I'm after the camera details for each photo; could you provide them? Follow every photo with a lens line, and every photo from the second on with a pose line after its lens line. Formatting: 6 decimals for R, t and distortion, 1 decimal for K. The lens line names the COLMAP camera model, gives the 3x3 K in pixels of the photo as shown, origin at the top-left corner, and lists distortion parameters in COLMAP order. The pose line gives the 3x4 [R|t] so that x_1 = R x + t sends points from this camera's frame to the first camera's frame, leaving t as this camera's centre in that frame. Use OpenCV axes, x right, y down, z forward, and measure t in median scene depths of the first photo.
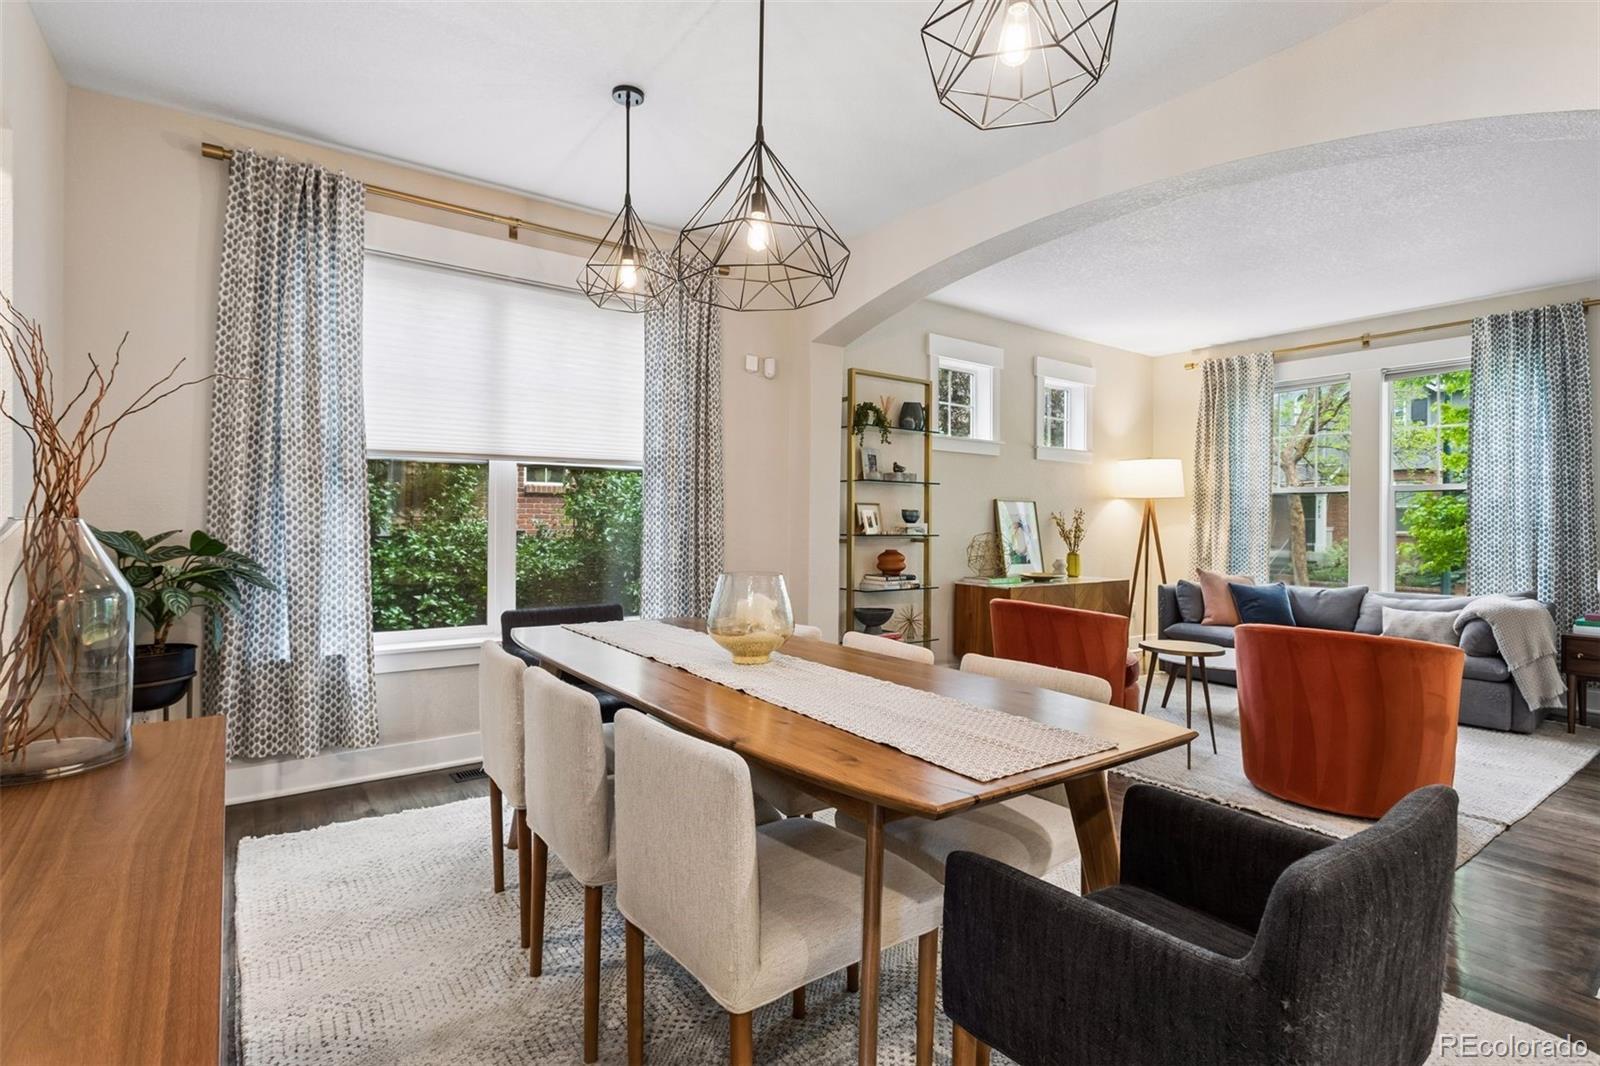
lens RADIAL K [[764.4, 0, 805.9], [0, 764.4, 520.7], [0, 0, 1]] dist [0.000895, 0.000960]
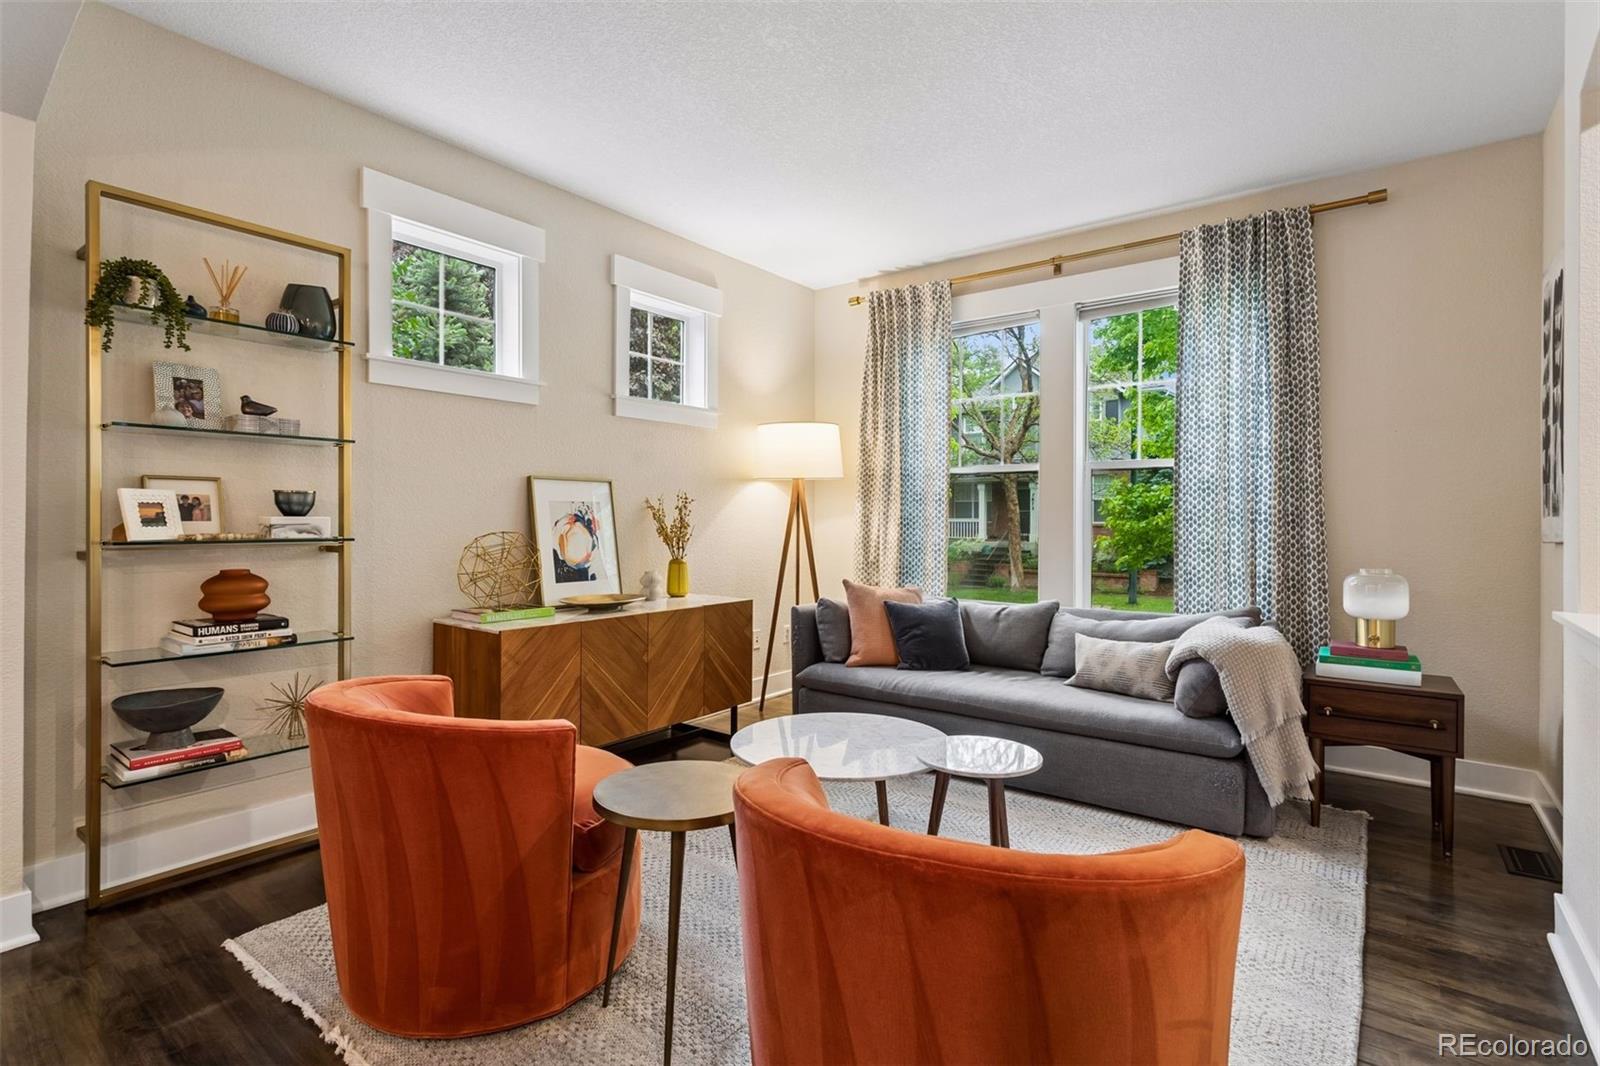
lens RADIAL K [[764.4, 0, 797.5], [0, 764.4, 525.3], [0, 0, 1]] dist [0.000895, 0.000960]
pose [[0.959139, -0.009899, 0.282762, 0.288490], [0.006028, 0.999876, 0.014554, 0.003223], [-0.282871, -0.012254, 0.959080, 0.371305]]
